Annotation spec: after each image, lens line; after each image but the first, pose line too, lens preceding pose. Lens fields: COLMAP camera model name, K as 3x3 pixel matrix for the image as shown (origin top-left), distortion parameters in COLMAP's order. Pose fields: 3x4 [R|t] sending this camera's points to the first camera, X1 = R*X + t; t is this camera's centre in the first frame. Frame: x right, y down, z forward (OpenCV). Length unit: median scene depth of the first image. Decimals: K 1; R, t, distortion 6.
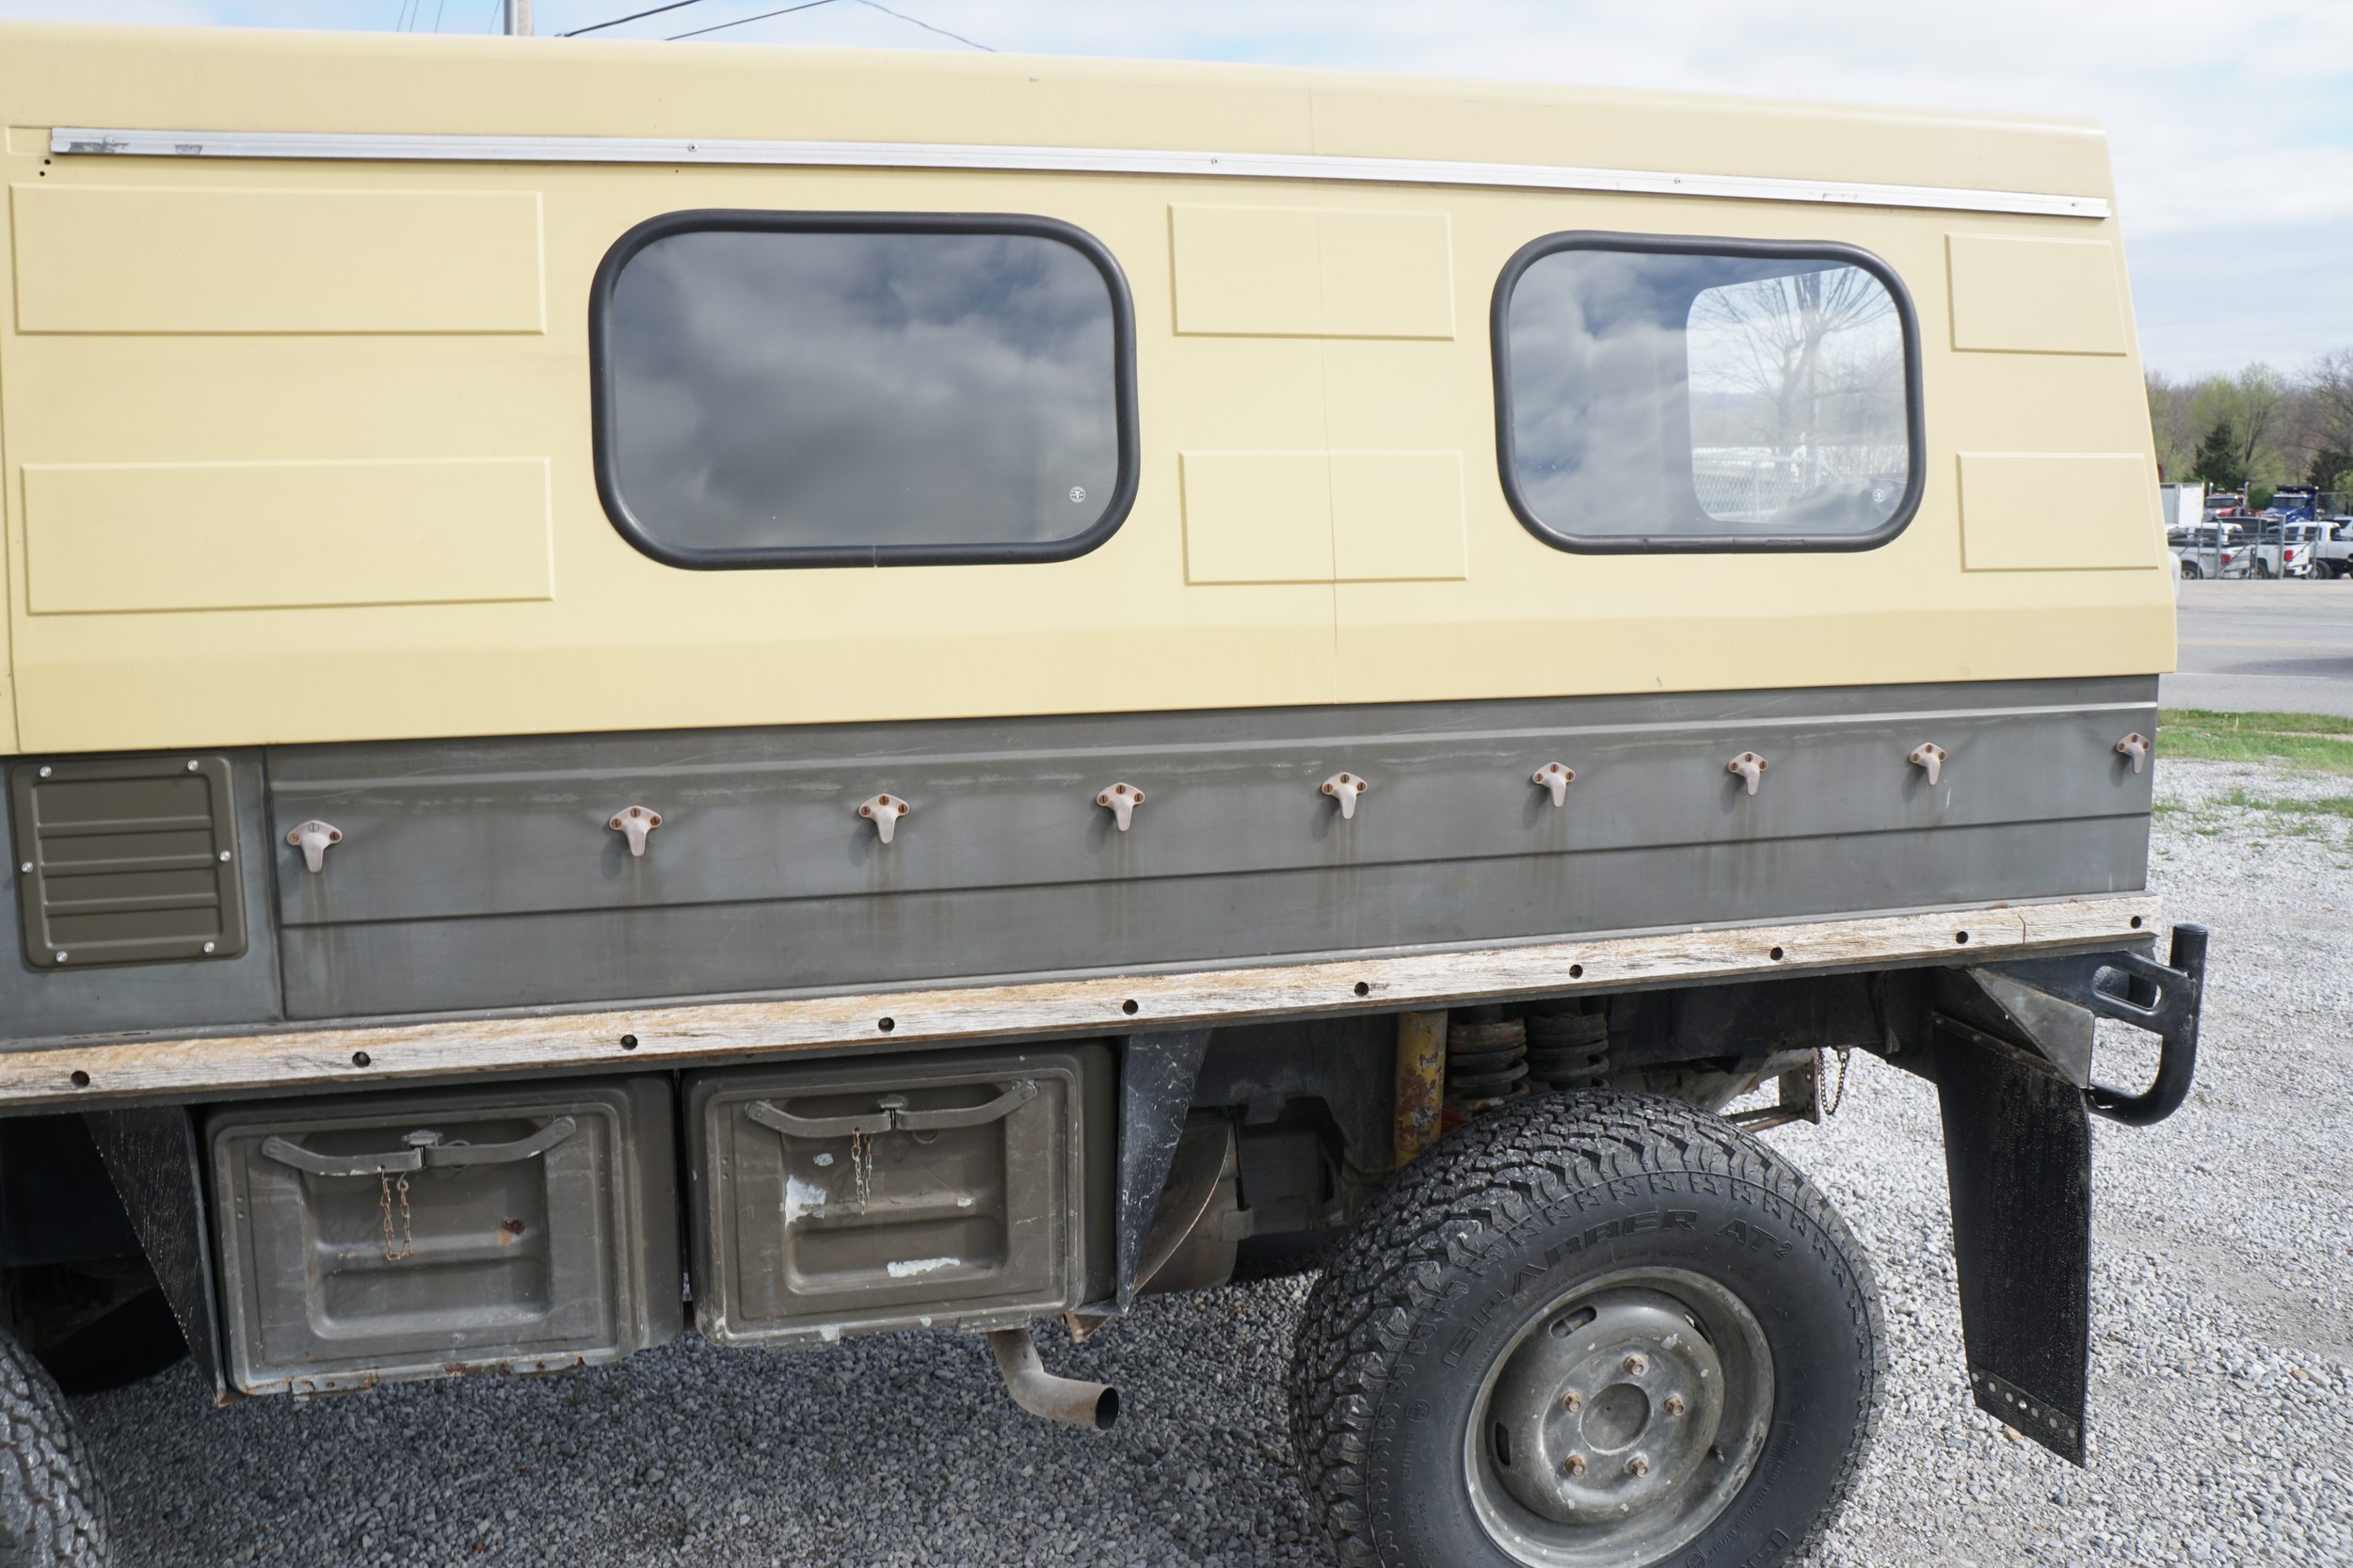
lens RADIAL K [[2040.4, 0, 1194.9], [0, 2040.4, 762.8], [0, 0, 1]] dist [-0.145194, 0.151445]
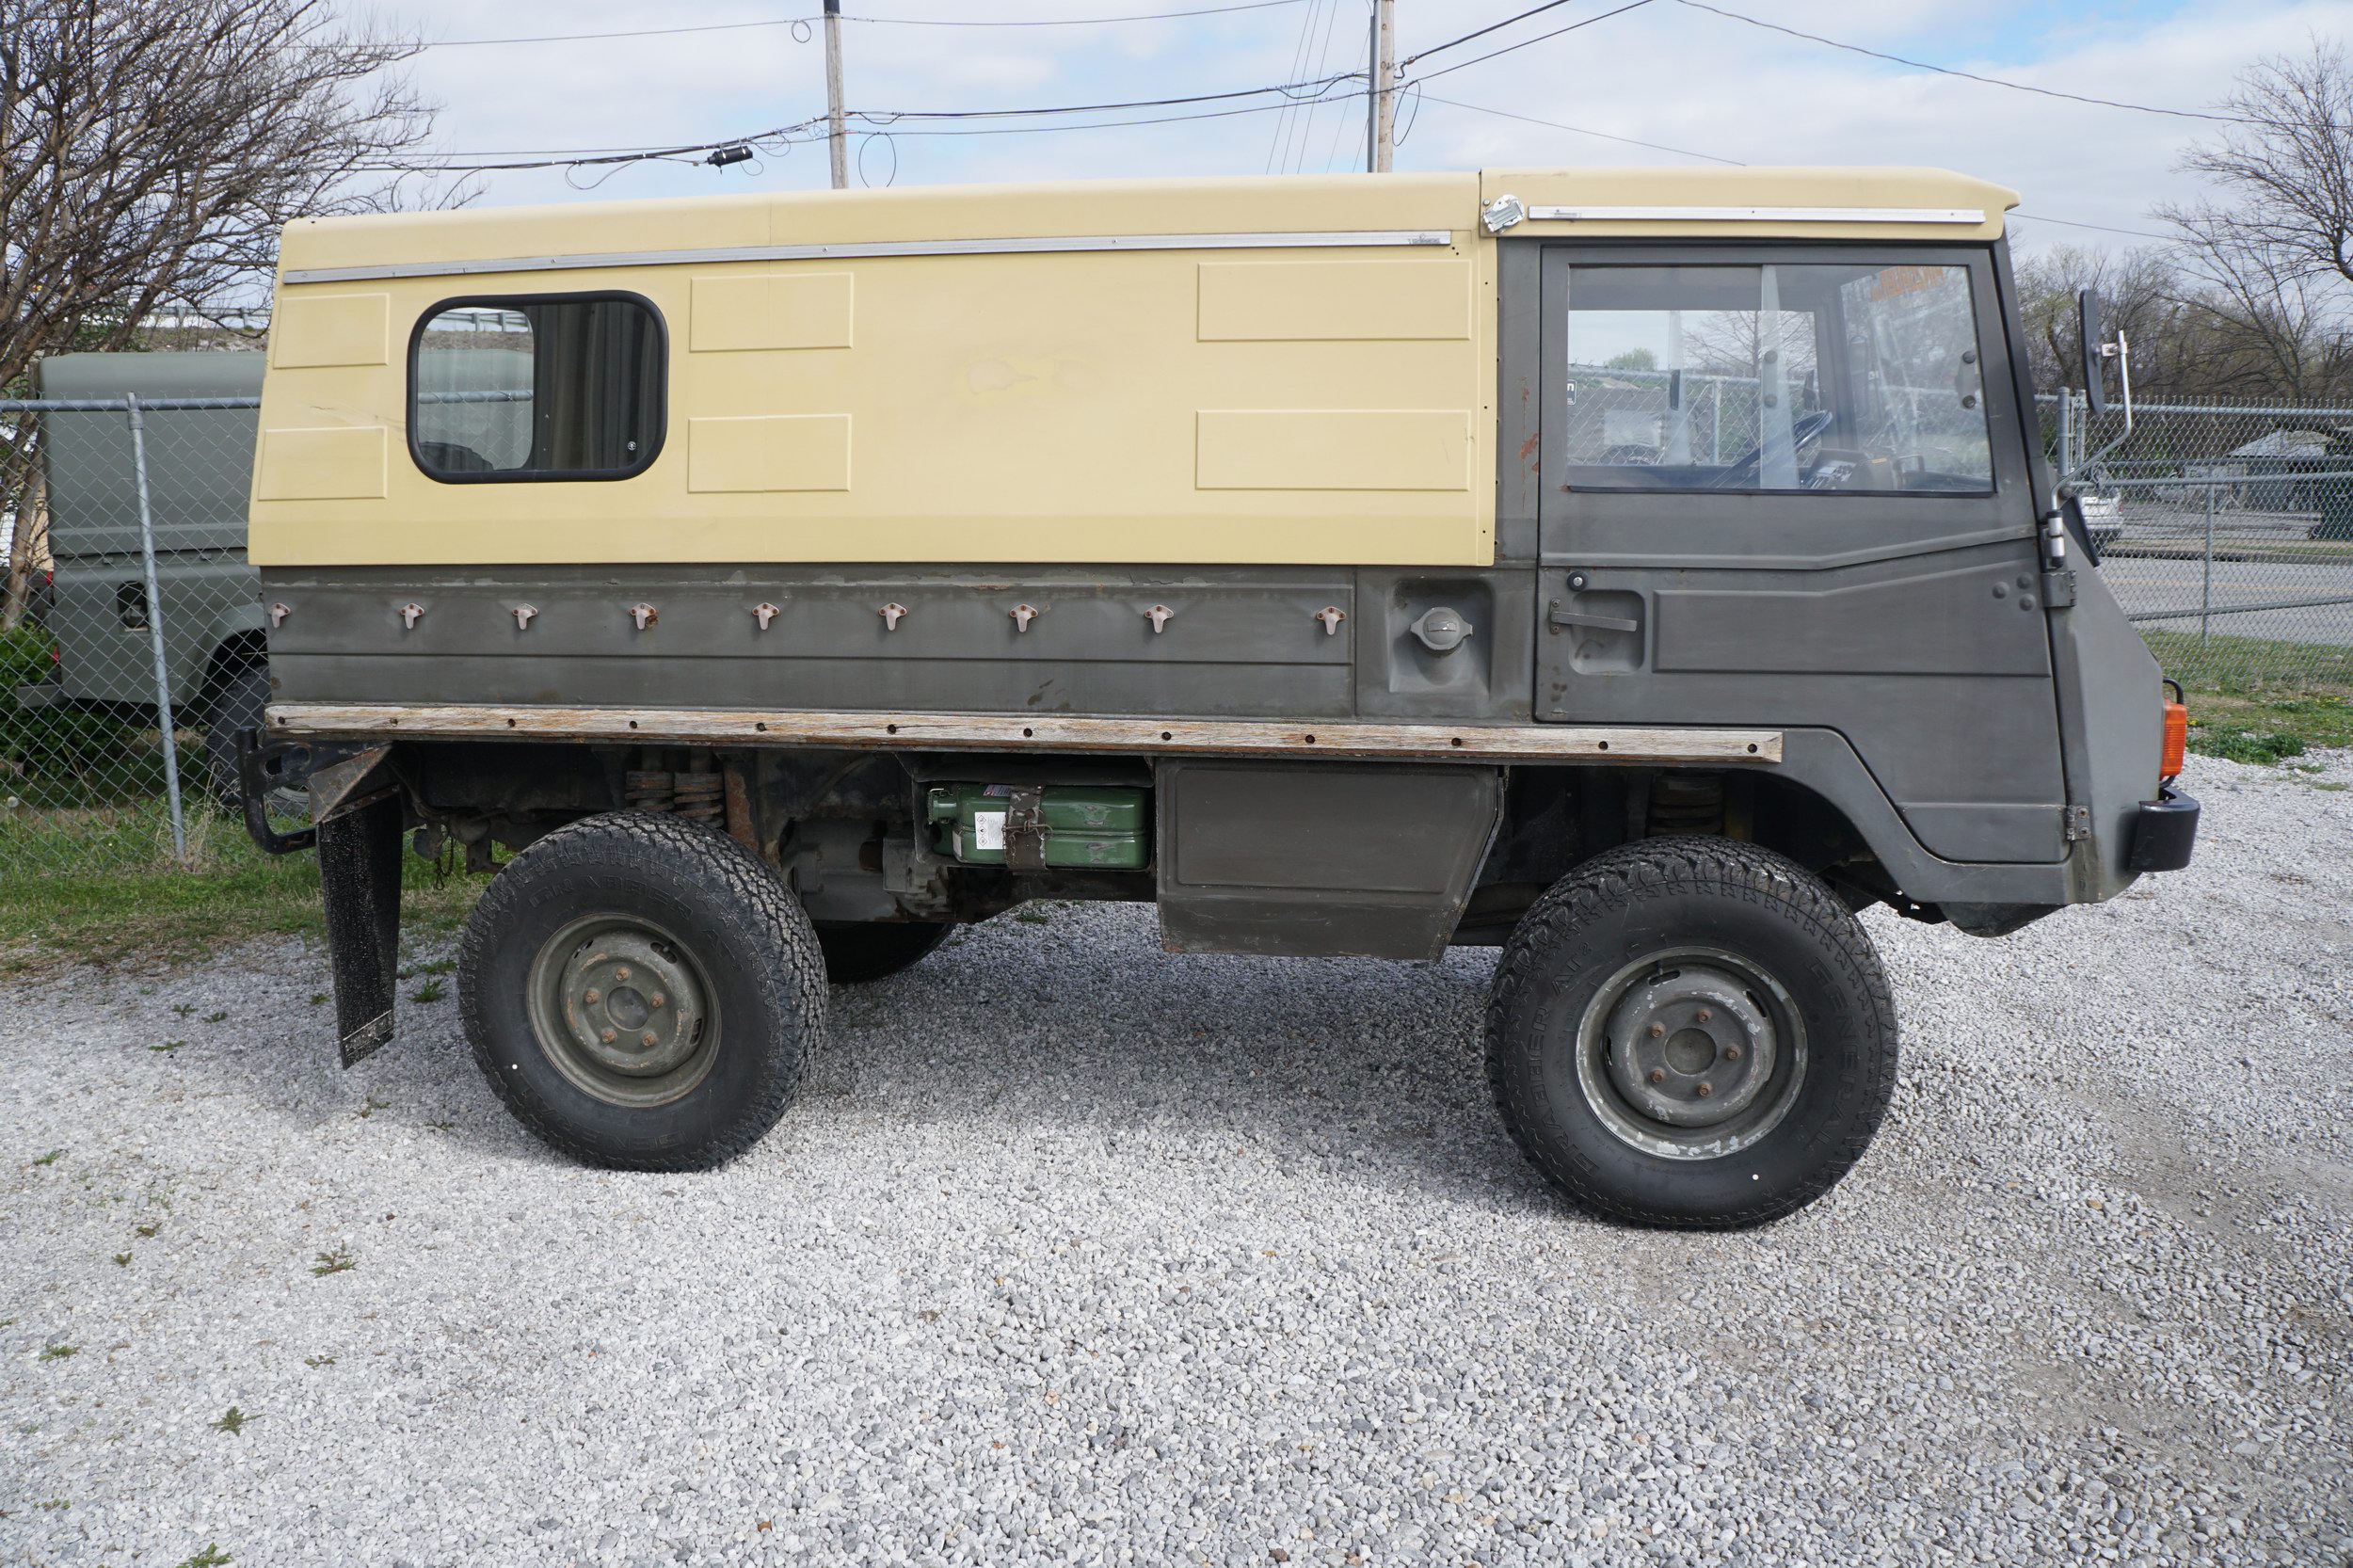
lens RADIAL K [[1897.8, 0, 1195.8], [0, 1897.8, 780.1], [0, 0, 1]] dist [-0.176483, 0.132659]
pose [[0.885959, 0.071902, -0.458156, 0.880974], [-0.051823, 0.997070, 0.056266, 0.050798], [0.460859, -0.026106, 0.887089, -0.259788]]
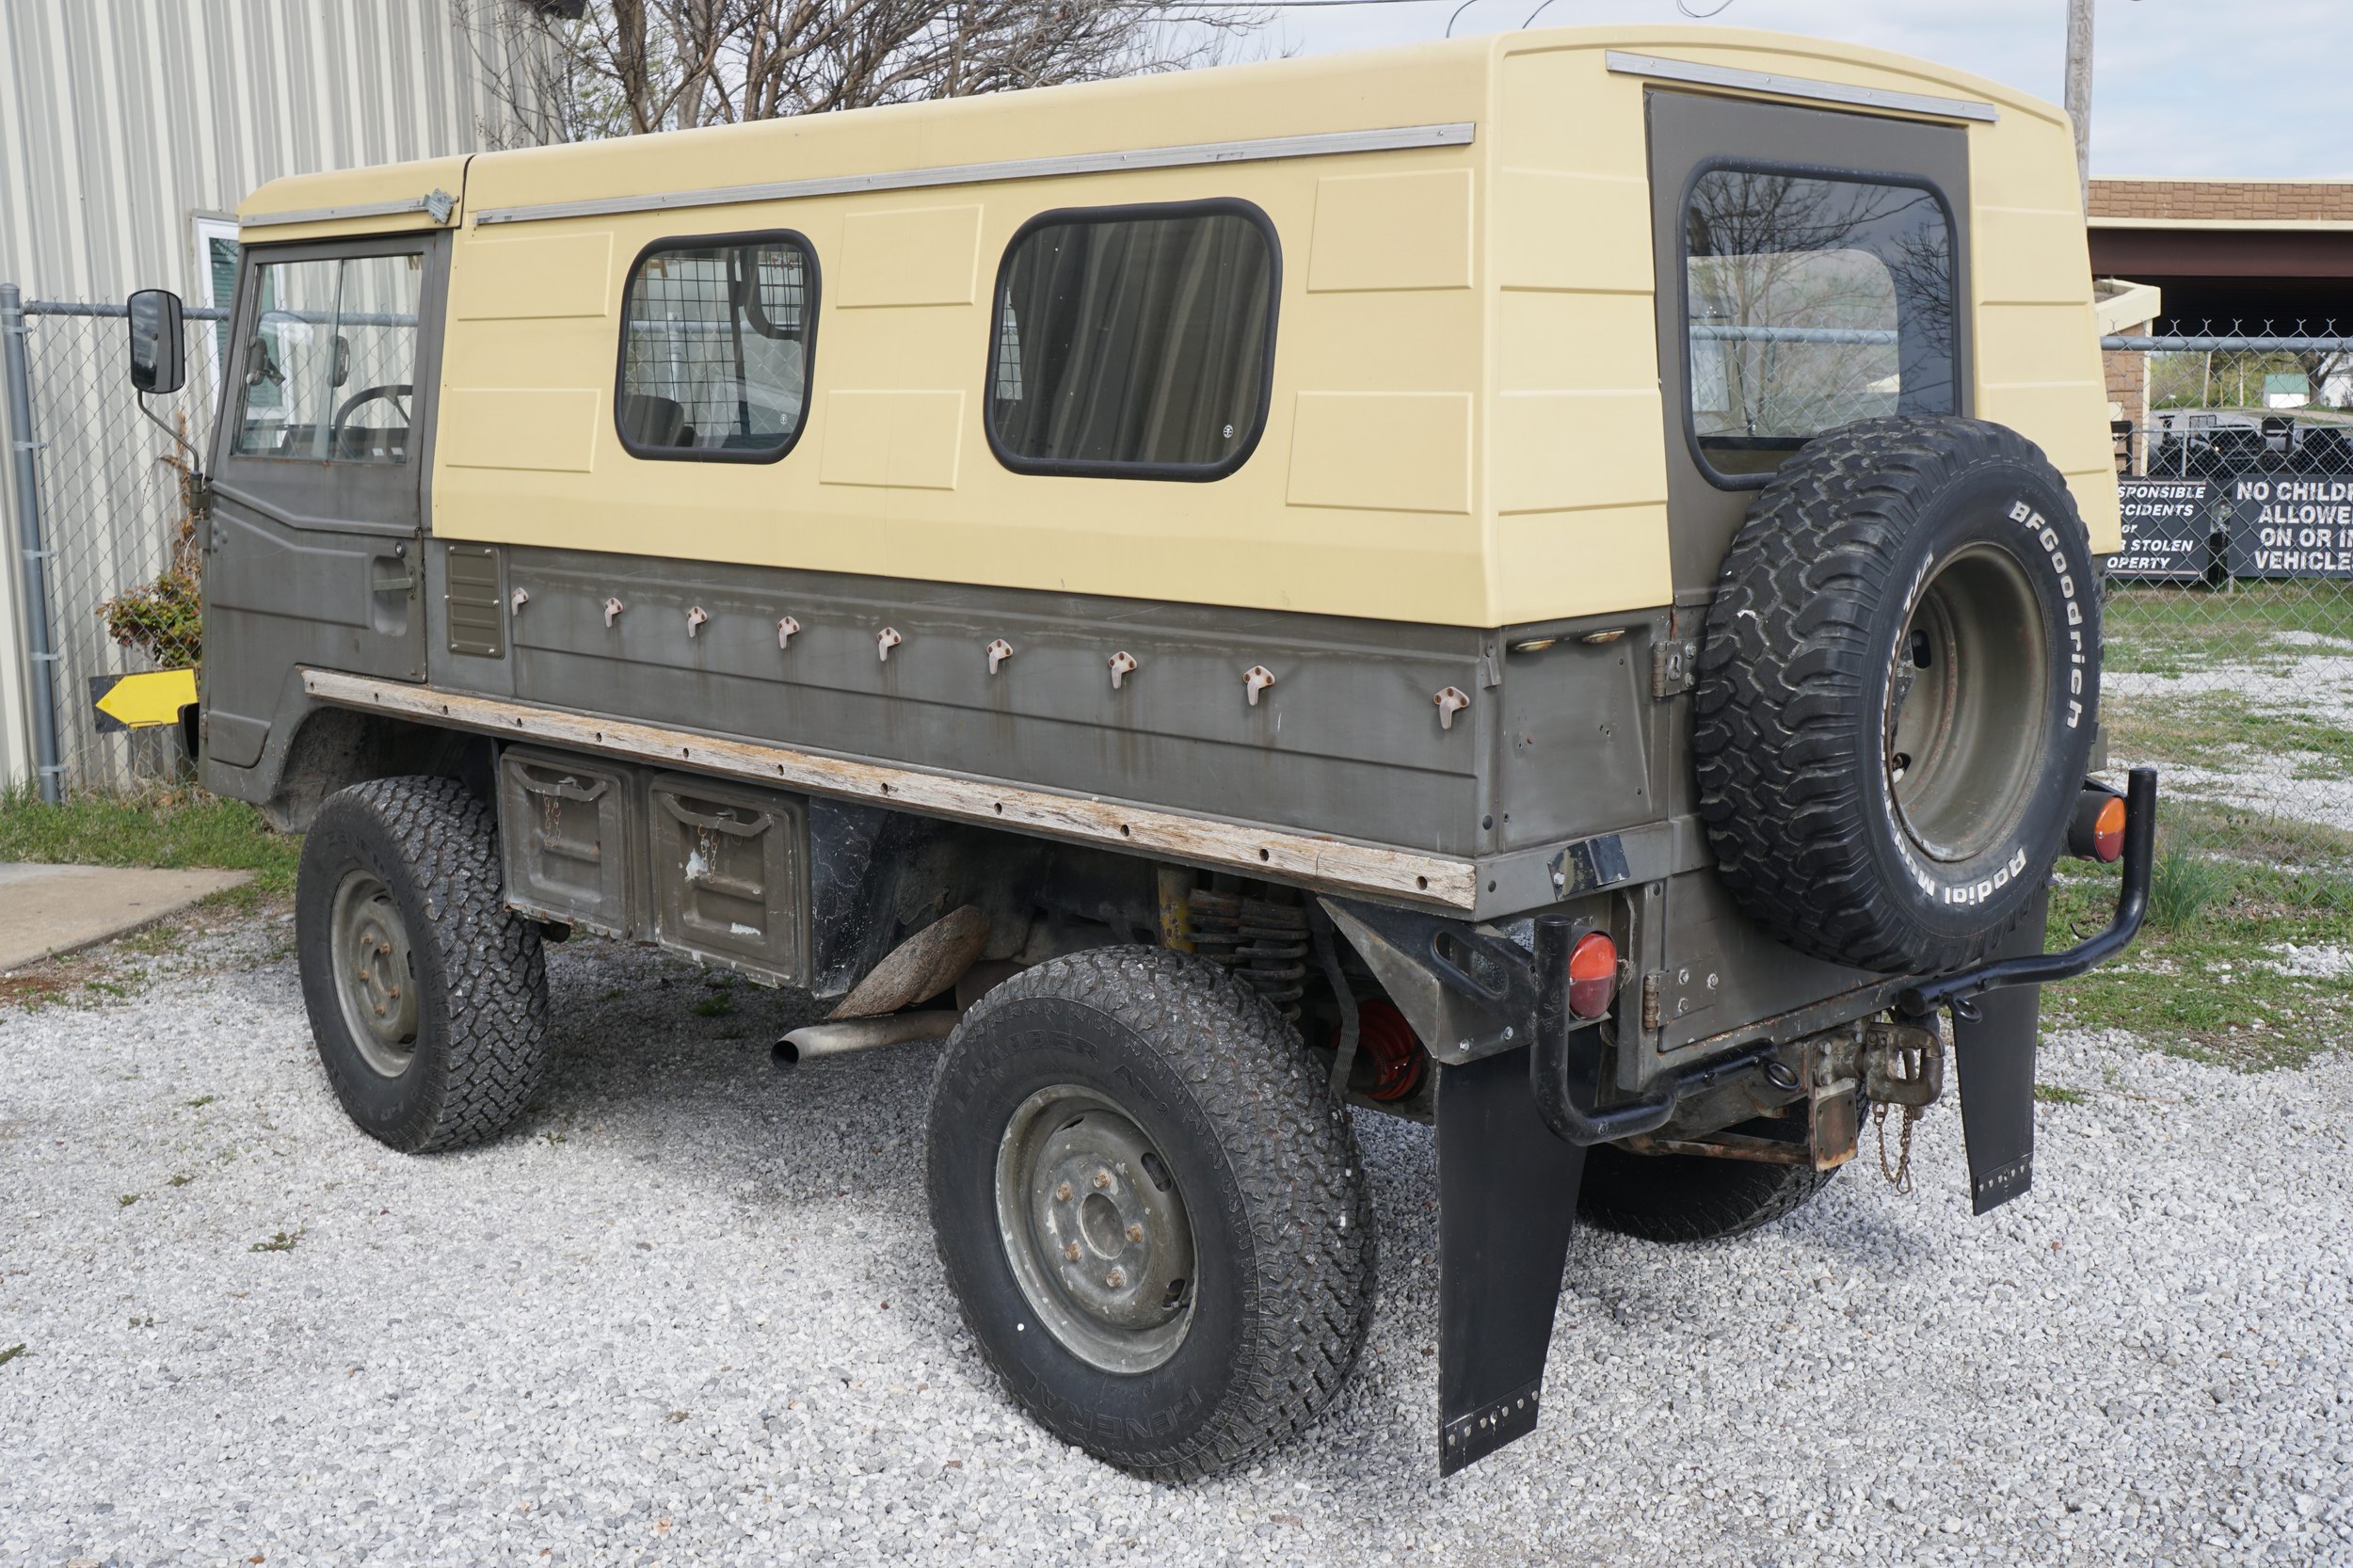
lens RADIAL K [[2610.0, 0, 1165.6], [0, 2610.0, 773.7], [0, 0, 1]] dist [0.021472, 0.000000]
pose [[0.484219, 0.136783, -0.864189, 1.719114], [-0.126719, 0.988254, 0.085417, -0.072678], [0.865722, 0.068149, 0.495864, 0.307459]]
